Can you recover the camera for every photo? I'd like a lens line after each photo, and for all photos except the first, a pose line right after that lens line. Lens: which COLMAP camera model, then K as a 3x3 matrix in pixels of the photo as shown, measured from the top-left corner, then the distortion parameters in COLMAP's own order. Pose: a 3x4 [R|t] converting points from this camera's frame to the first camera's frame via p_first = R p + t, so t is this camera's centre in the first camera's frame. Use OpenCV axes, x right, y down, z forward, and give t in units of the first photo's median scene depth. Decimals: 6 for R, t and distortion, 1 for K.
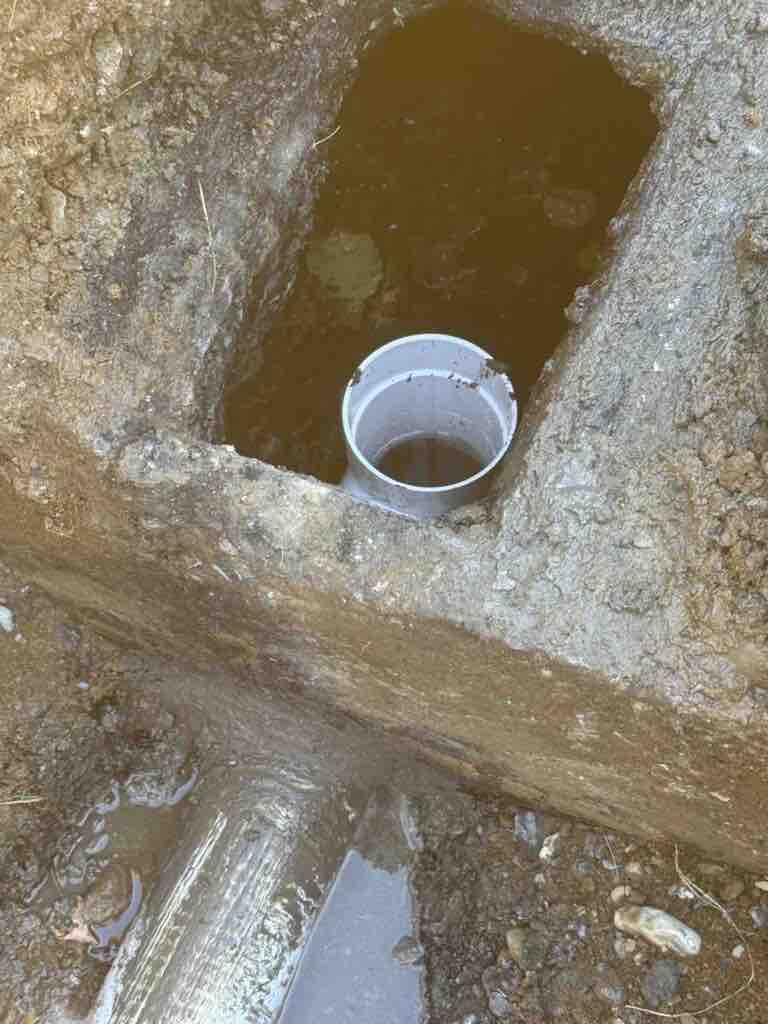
lens RADIAL K [[1644.7, 0, 383.8], [0, 1644.7, 512.0], [0, 0, 1]] dist [0.018100, 0.000000]
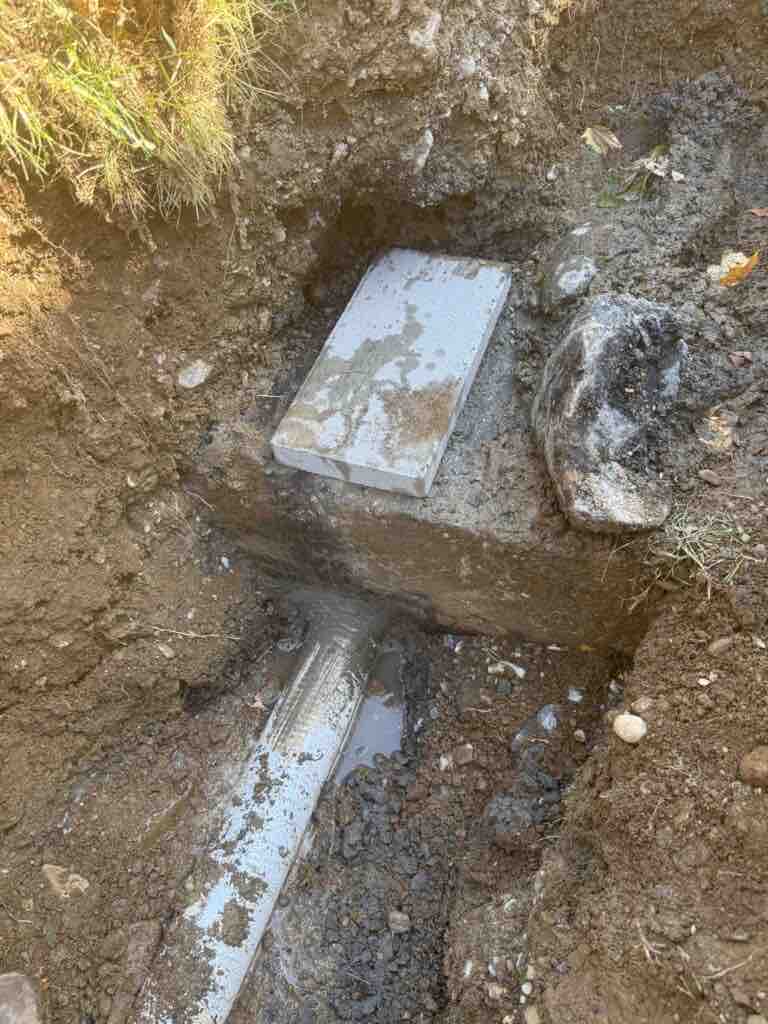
lens RADIAL K [[714.9, 0, 385.4], [0, 714.9, 511.9], [0, 0, 1]] dist [-0.004730, -0.000354]
pose [[0.998699, -0.048596, -0.015421, 0.022418], [0.044398, 0.977649, -0.205504, 0.223838], [0.025063, 0.204553, 0.978535, -0.028319]]
